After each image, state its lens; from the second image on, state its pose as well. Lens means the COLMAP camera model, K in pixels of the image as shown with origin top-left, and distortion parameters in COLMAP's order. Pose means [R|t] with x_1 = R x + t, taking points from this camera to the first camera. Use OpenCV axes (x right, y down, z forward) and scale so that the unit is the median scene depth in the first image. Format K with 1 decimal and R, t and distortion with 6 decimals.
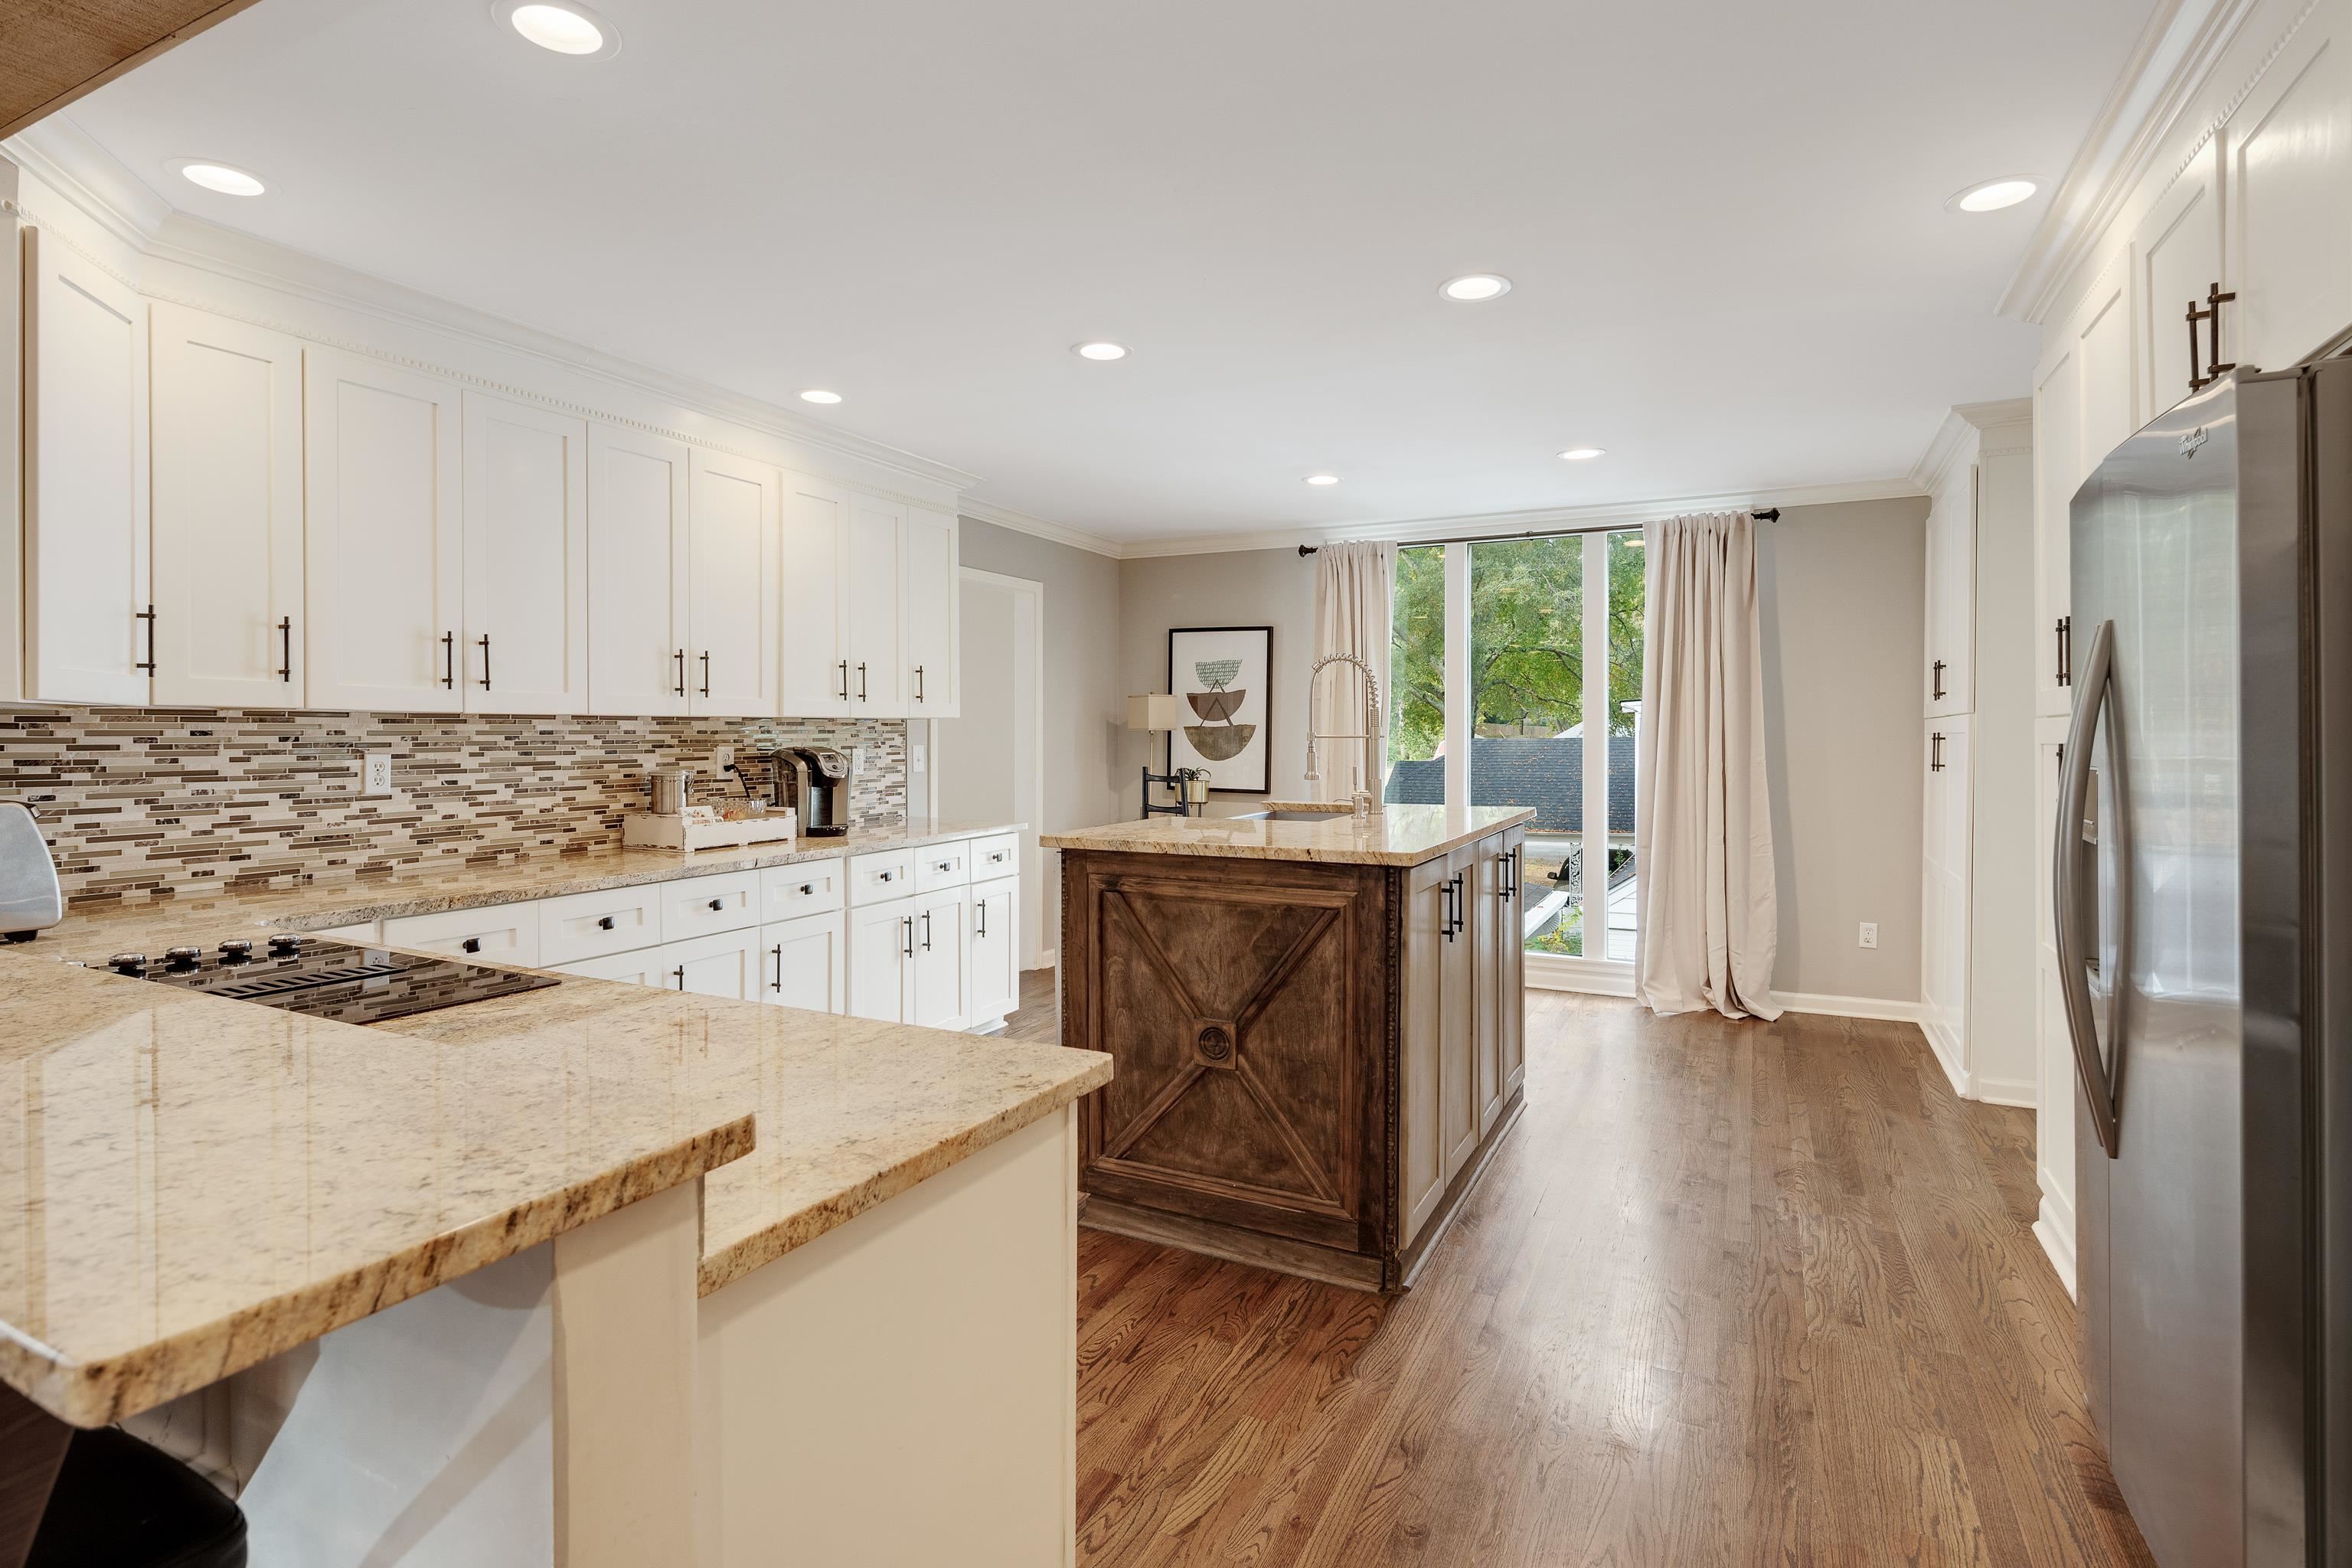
lens RADIAL K [[1146.0, 0, 1186.6], [0, 1146.0, 738.1], [0, 0, 1]] dist [0.000545, 0.000091]
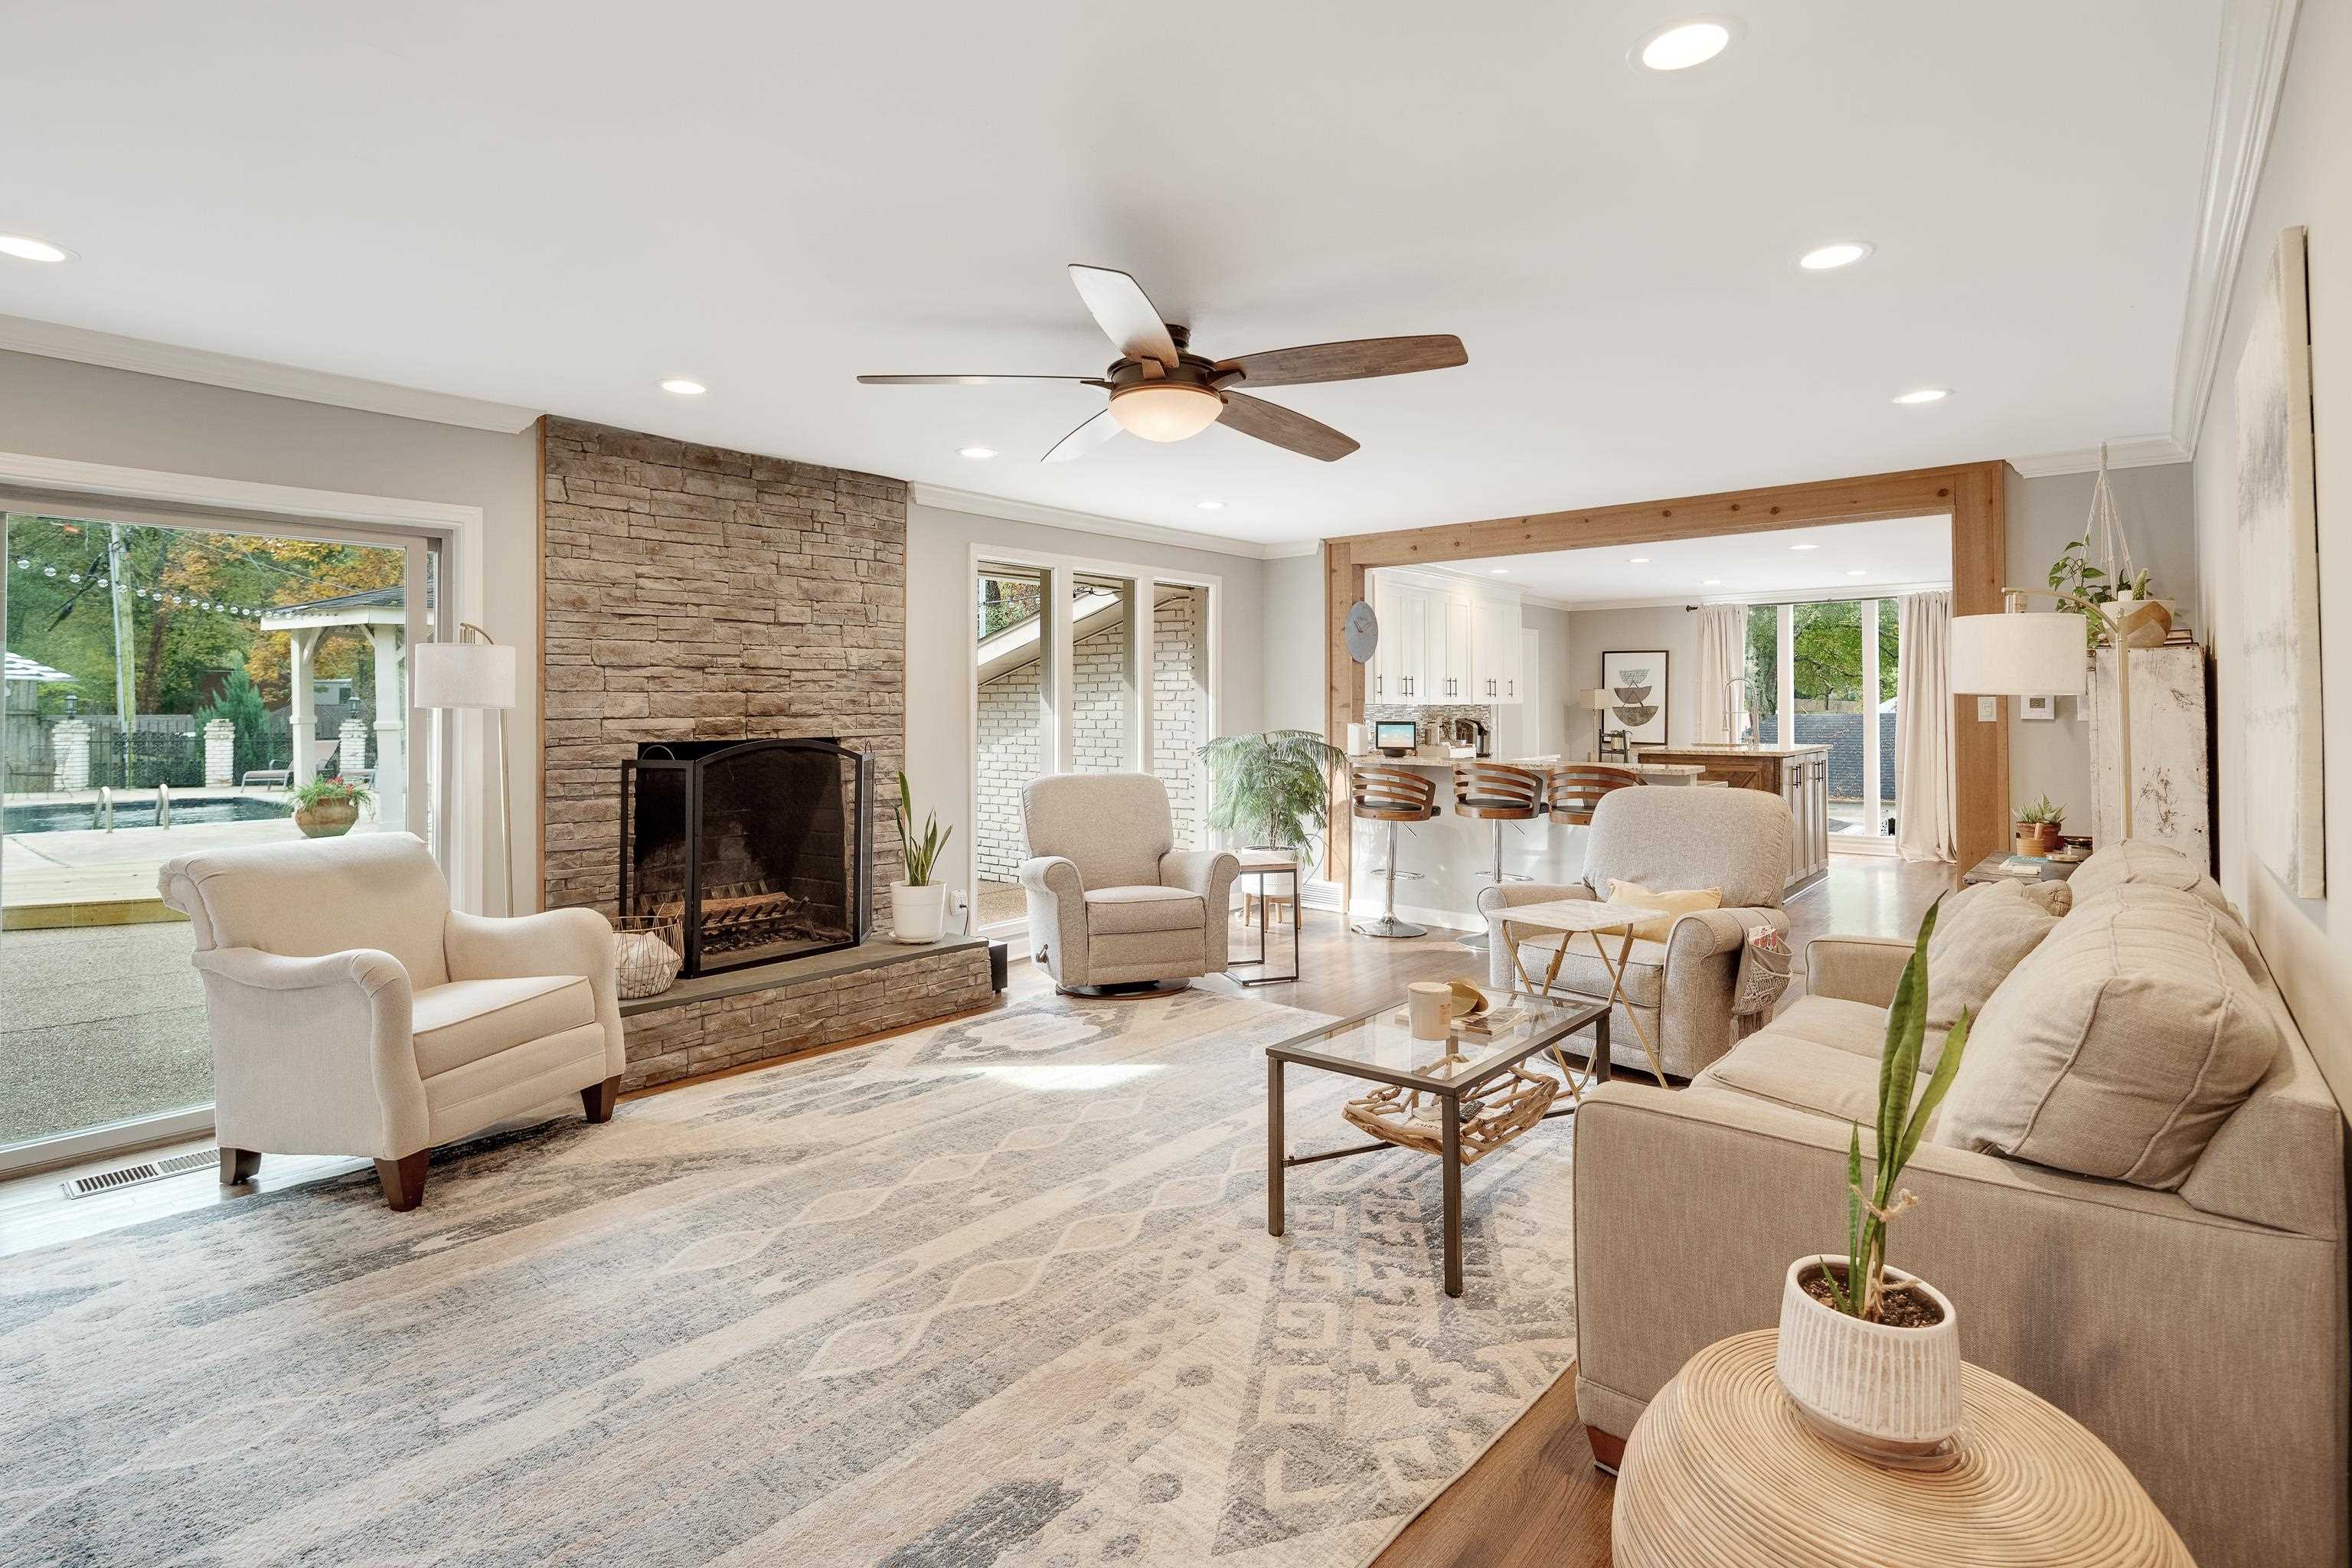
lens RADIAL K [[1146.0, 0, 1170.3], [0, 1146.0, 696.9], [0, 0, 1]] dist [0.000545, 0.000091]
pose [[0.972644, -0.005333, -0.232241, -0.274074], [0.001919, 0.999887, -0.014924, -0.000598], [0.232294, 0.014070, 0.972544, -0.935111]]
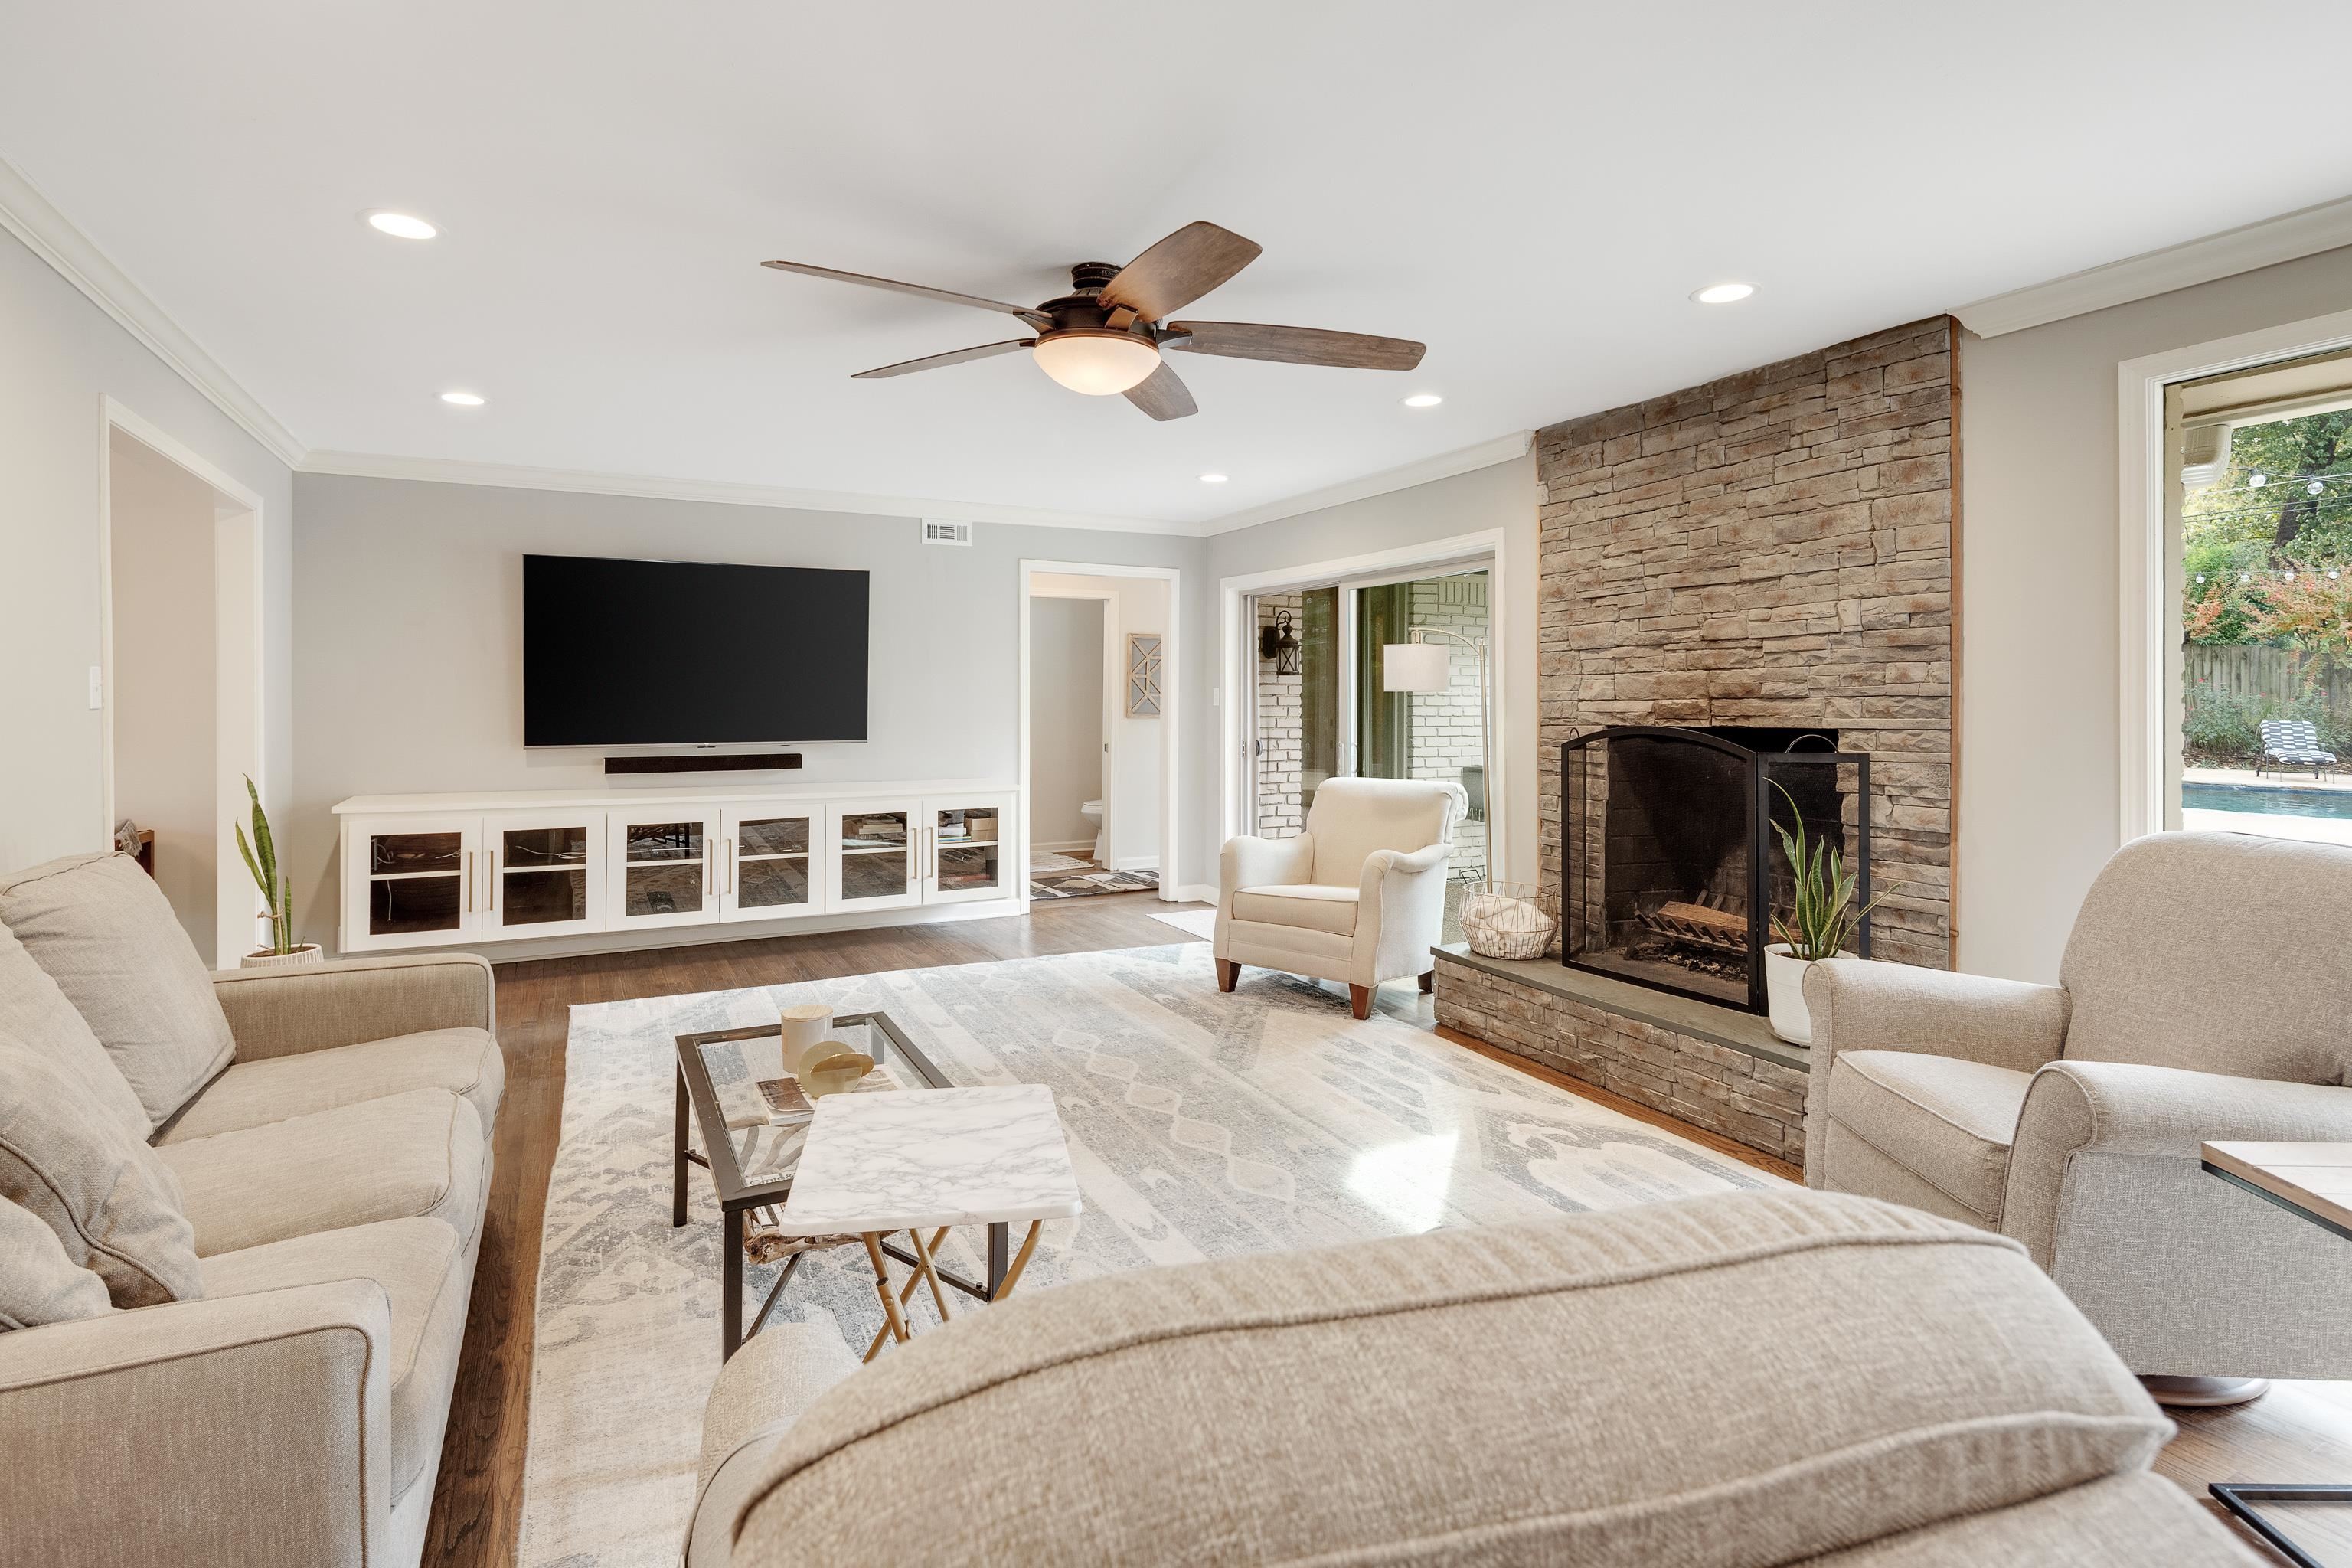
lens RADIAL K [[1146.0, 0, 1166.0], [0, 1146.0, 701.7], [0, 0, 1]] dist [0.000545, 0.000091]
pose [[-0.589867, 0.002804, -0.807495, -0.020818], [0.000341, 0.999995, 0.003223, -0.000203], [0.807500, 0.001625, -0.589865, -0.089645]]
